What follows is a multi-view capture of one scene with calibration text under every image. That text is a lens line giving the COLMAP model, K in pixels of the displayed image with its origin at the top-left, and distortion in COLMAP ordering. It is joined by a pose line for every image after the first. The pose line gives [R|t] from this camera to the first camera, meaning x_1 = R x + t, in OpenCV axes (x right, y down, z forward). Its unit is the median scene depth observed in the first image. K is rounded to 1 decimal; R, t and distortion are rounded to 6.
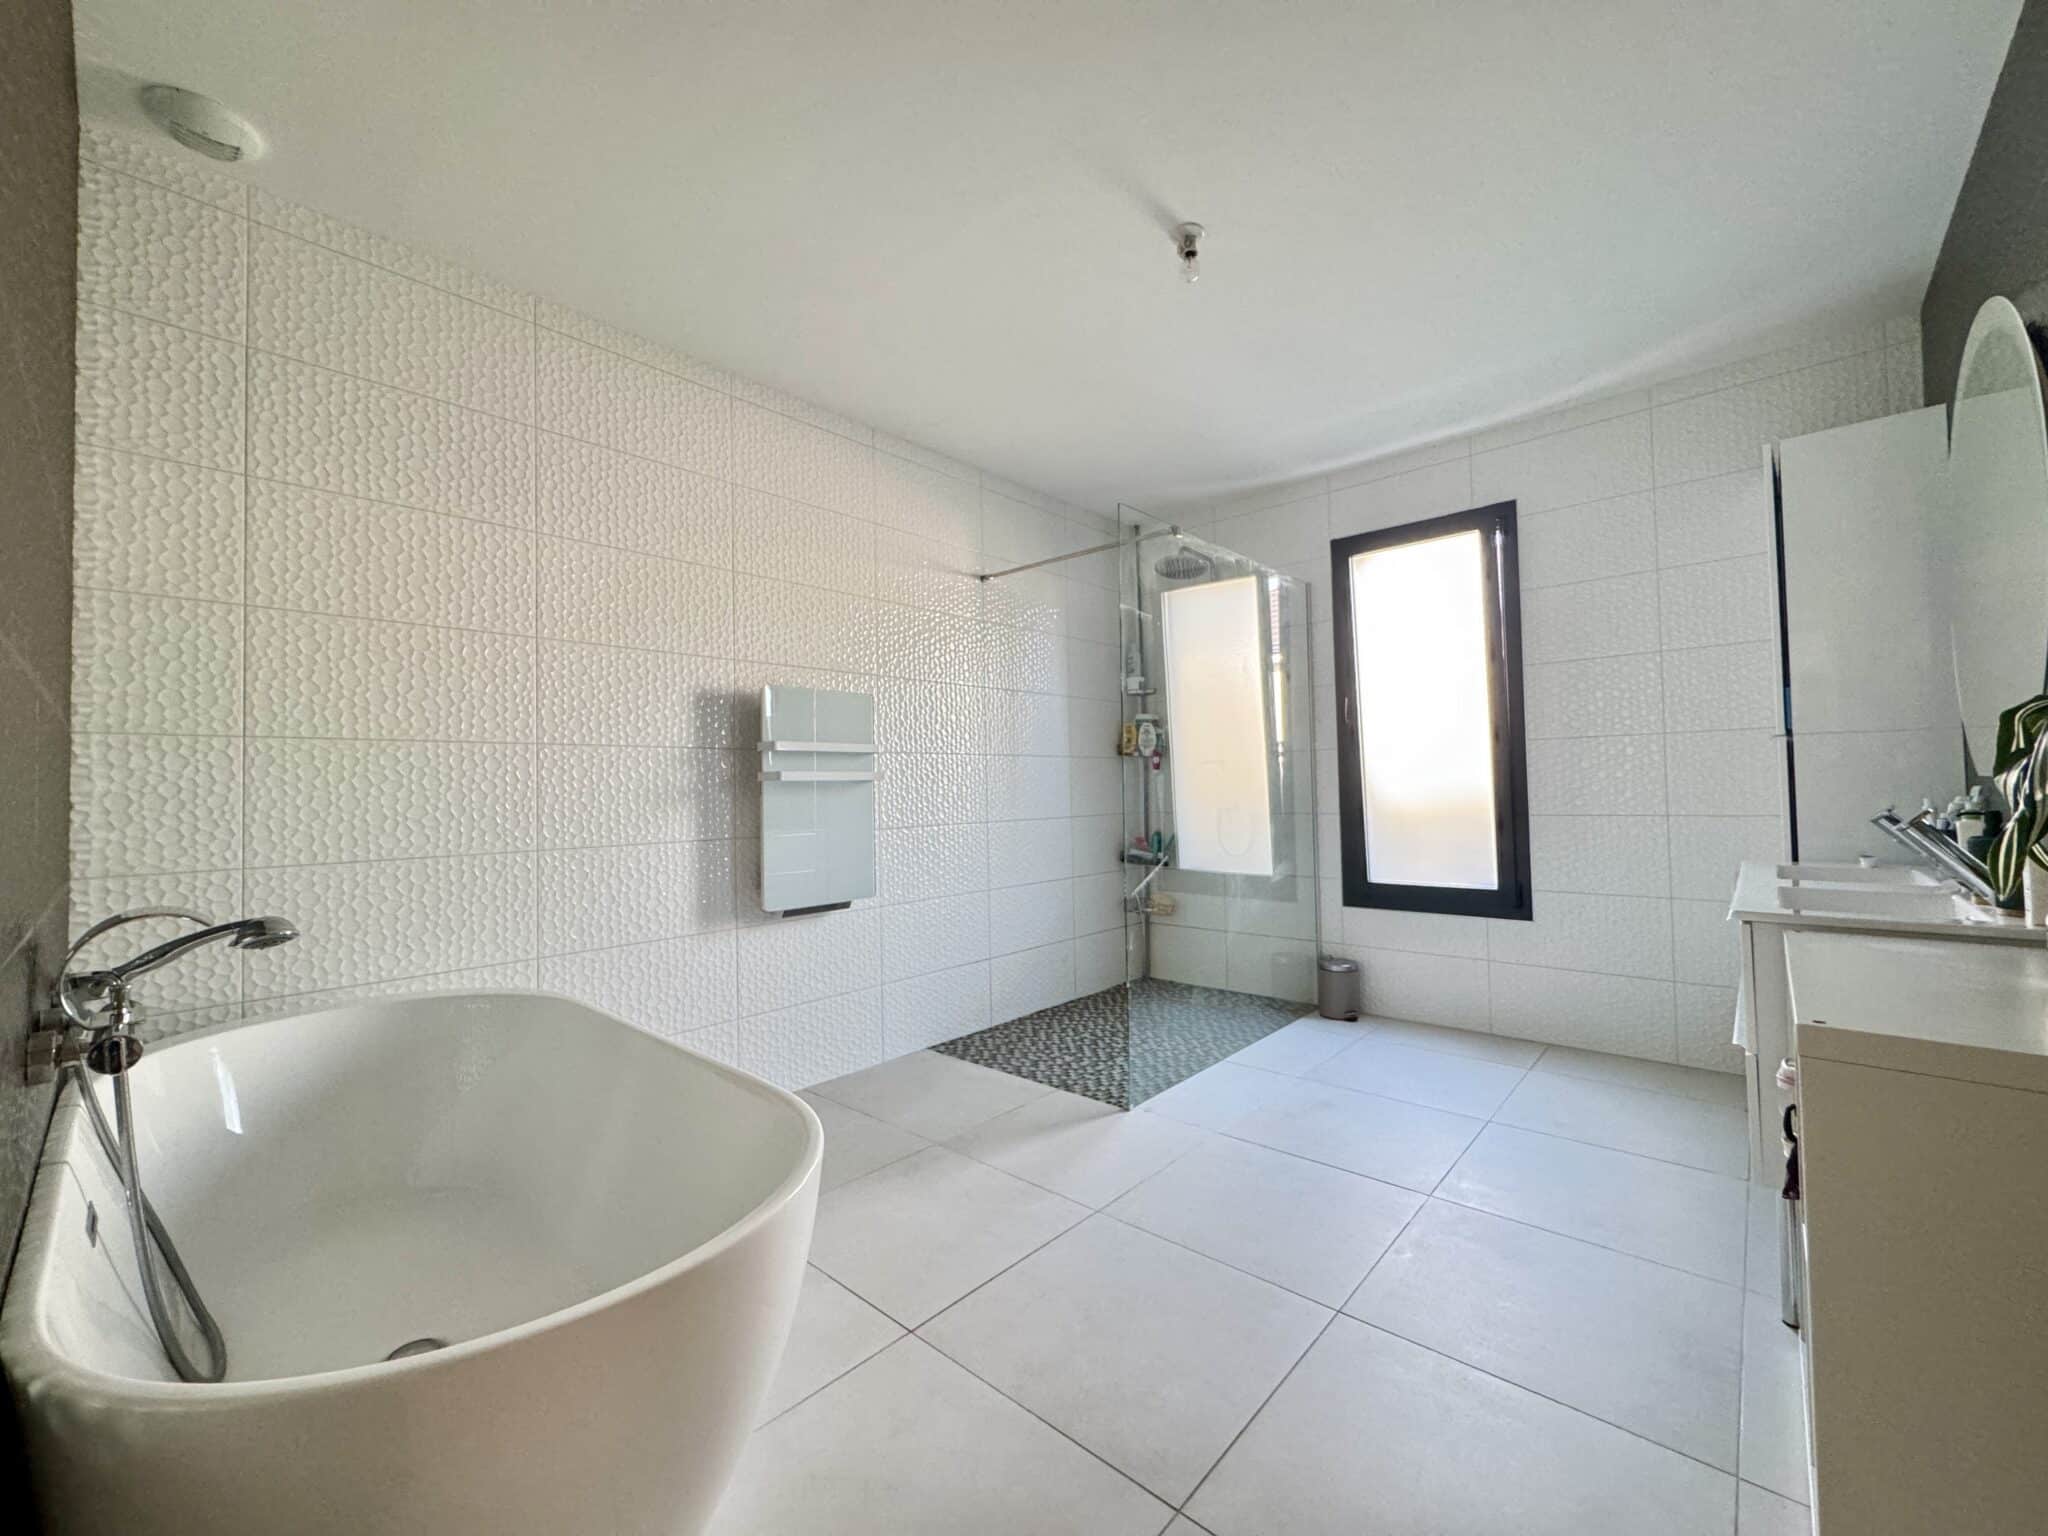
lens RADIAL K [[821.3, 0, 1024.0], [0, 821.3, 768.0], [0, 0, 1]] dist [-0.000191, -0.000370]
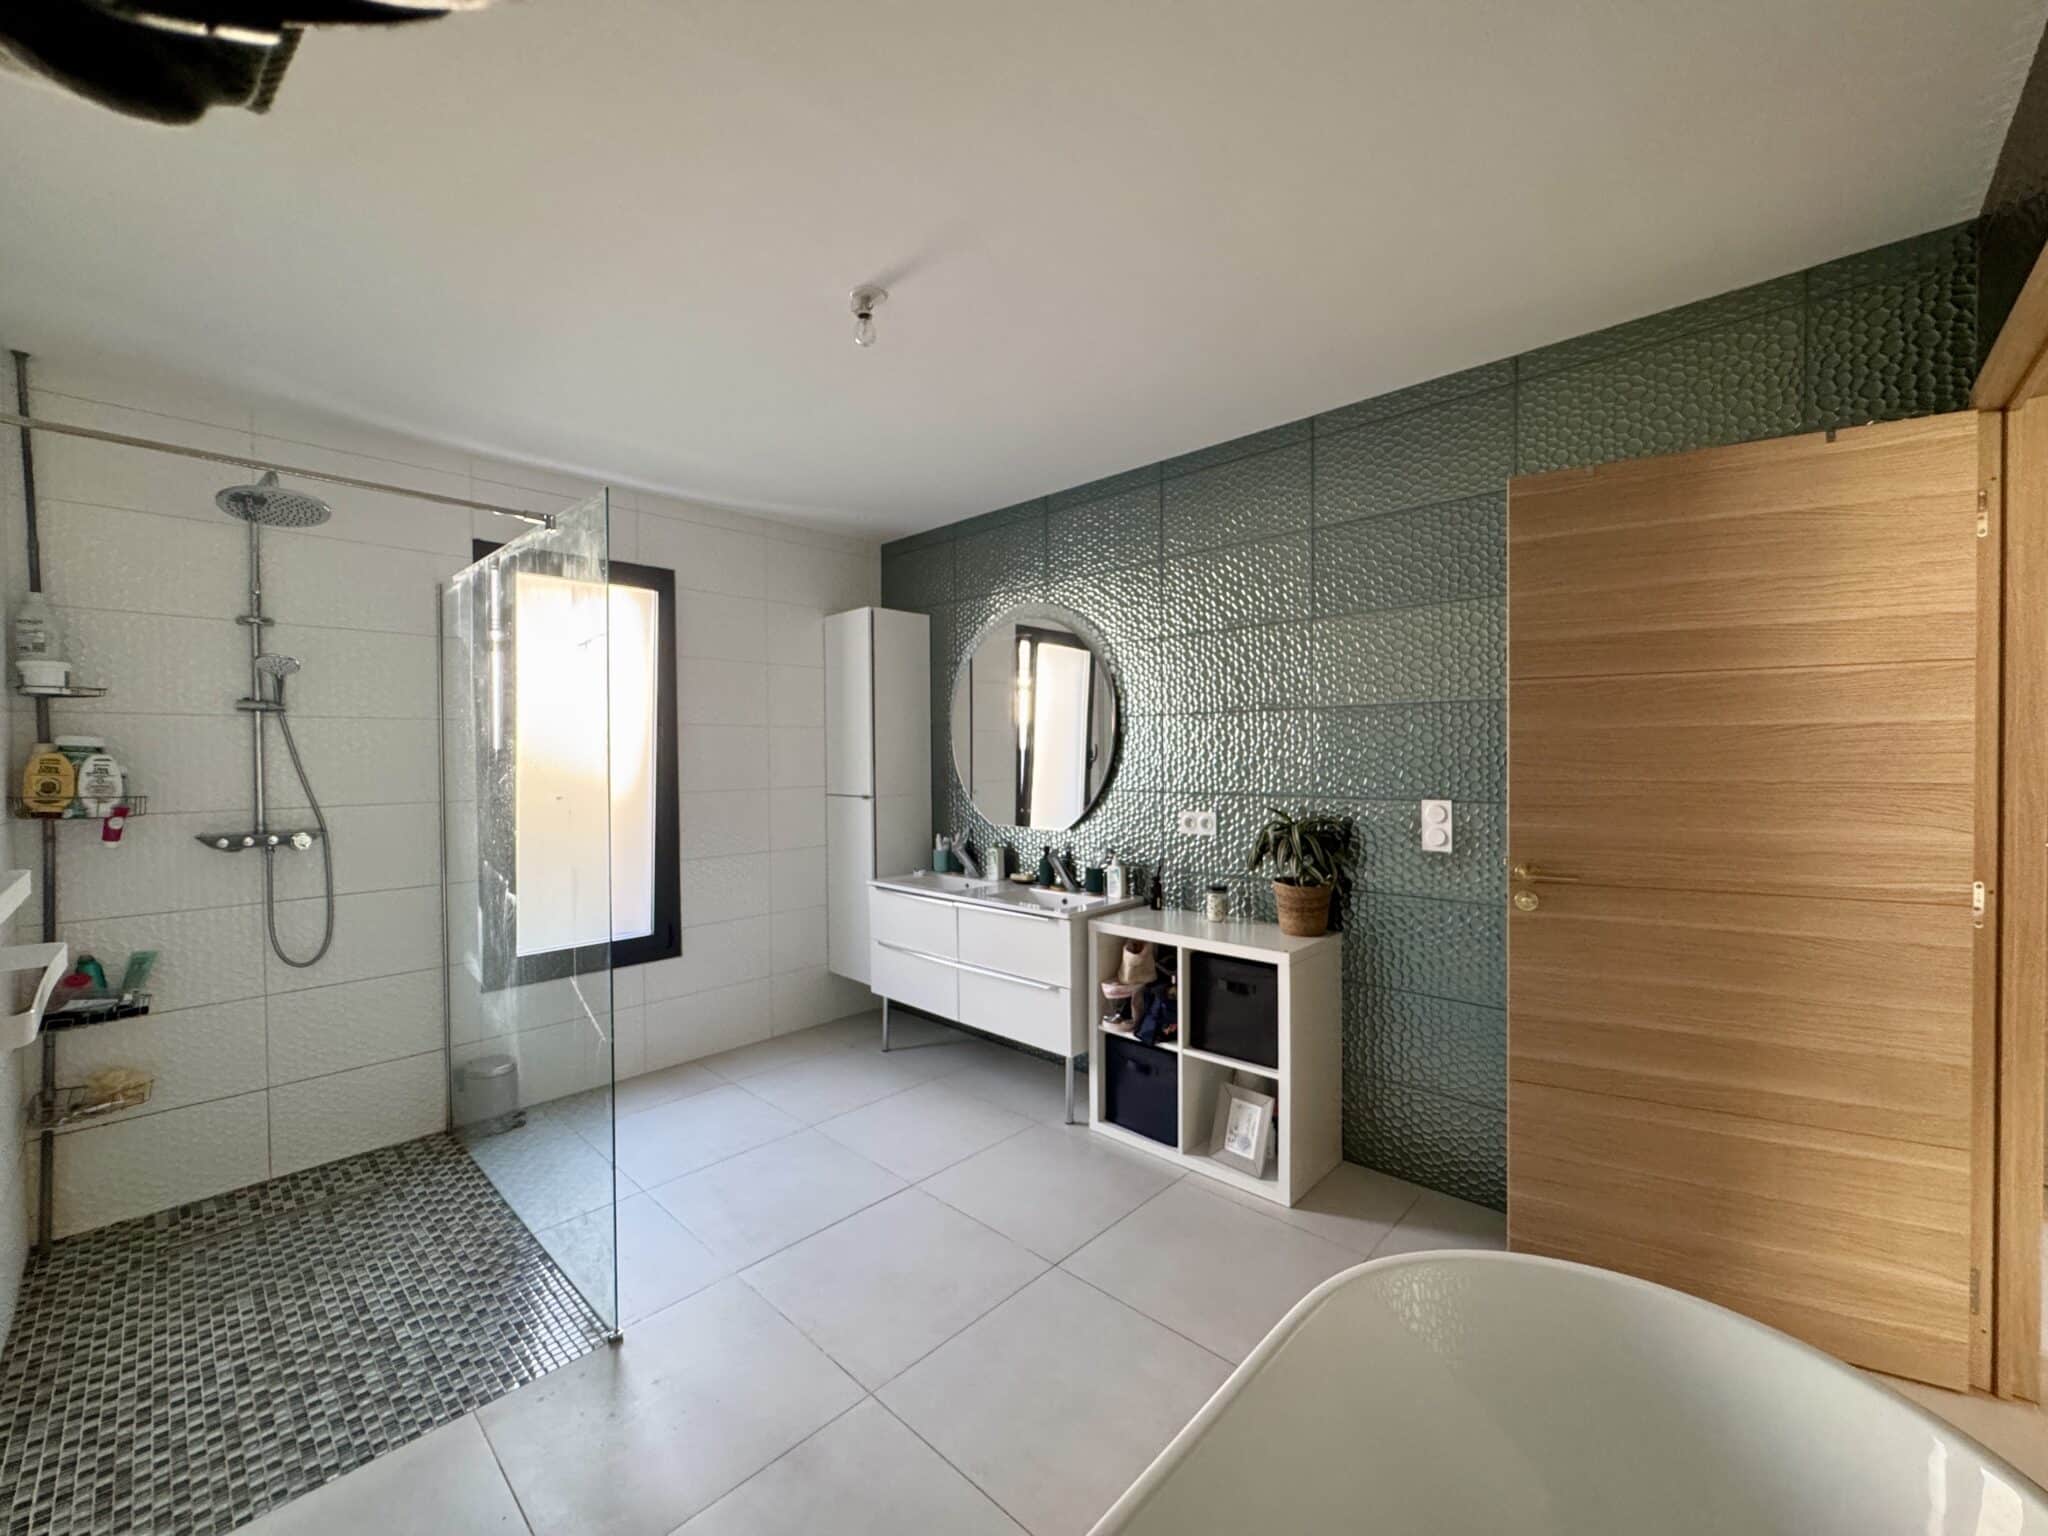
lens RADIAL K [[821.3, 0, 1024.0], [0, 821.3, 768.0], [0, 0, 1]] dist [-0.000191, -0.000370]
pose [[0.029608, 0.002779, 0.999558, -0.435909], [-0.014696, 0.999889, -0.002345, -0.065077], [-0.999454, -0.014620, 0.029646, 0.473924]]
